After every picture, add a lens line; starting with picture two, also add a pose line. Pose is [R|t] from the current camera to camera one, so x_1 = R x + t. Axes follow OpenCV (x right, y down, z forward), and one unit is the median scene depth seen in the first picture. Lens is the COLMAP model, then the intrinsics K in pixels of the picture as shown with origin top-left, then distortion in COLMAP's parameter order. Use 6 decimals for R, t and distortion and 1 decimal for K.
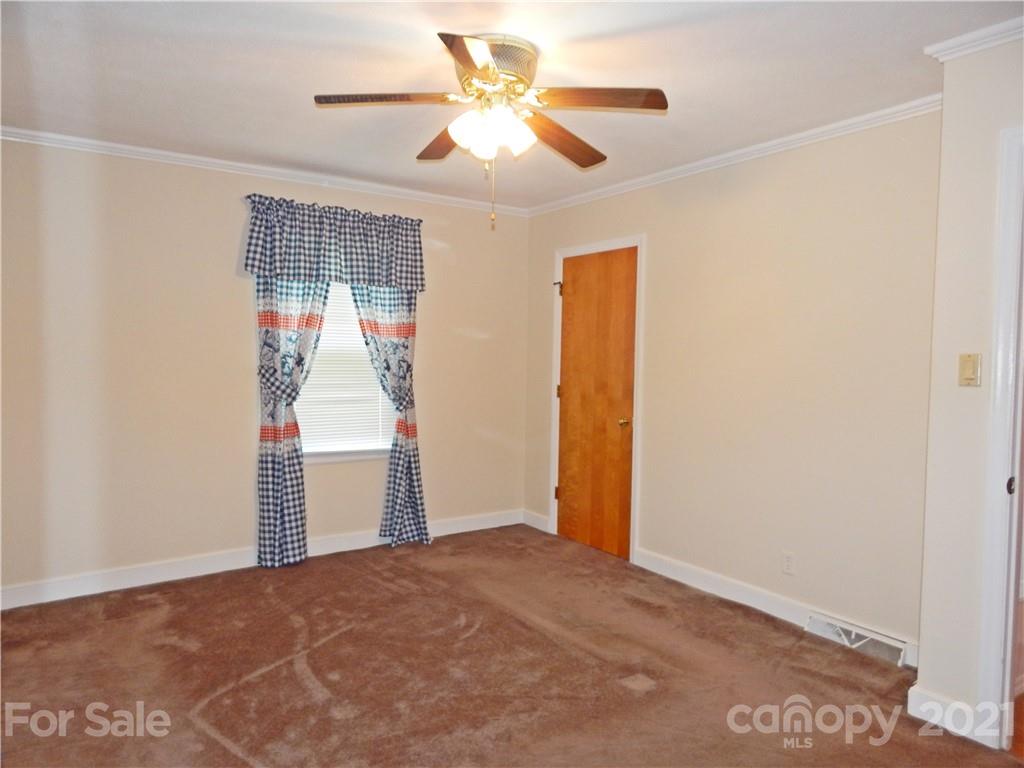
lens RADIAL K [[685.5, 0, 521.1], [0, 685.5, 385.6], [0, 0, 1]] dist [0.006735, 0.000104]
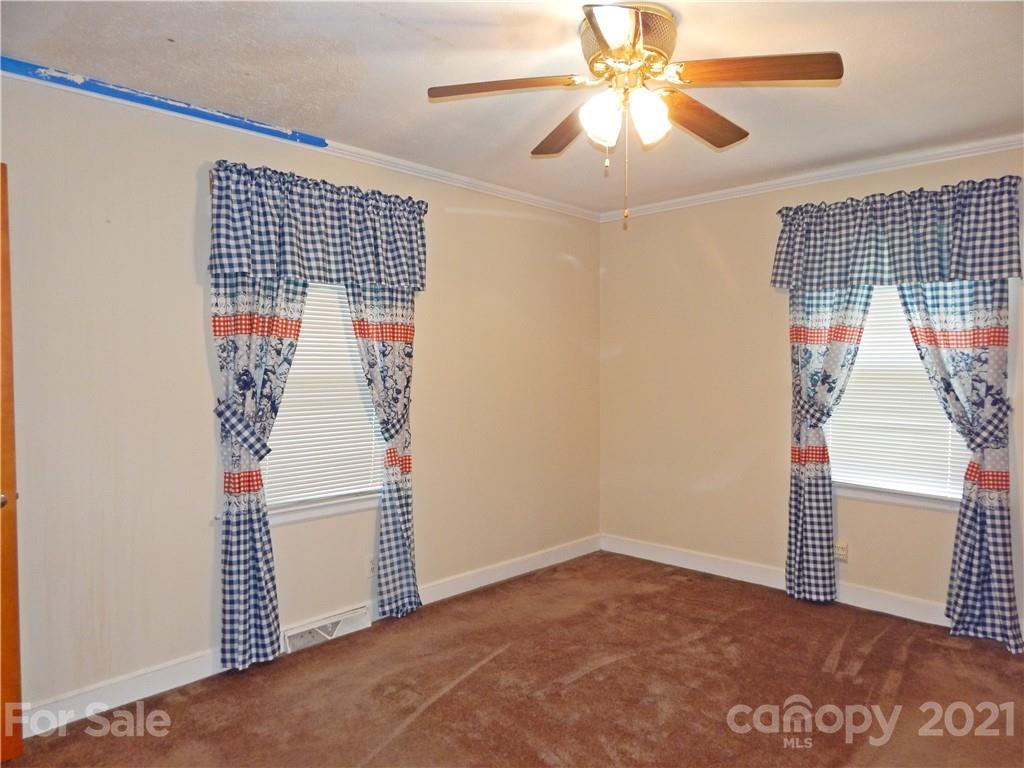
lens RADIAL K [[685.5, 0, 521.1], [0, 685.5, 385.6], [0, 0, 1]] dist [0.006735, 0.000104]
pose [[0.199256, 0.021940, -0.979702, 0.471791], [-0.042791, 0.998991, 0.013669, -0.021707], [0.979013, 0.039199, 0.199993, 0.423082]]
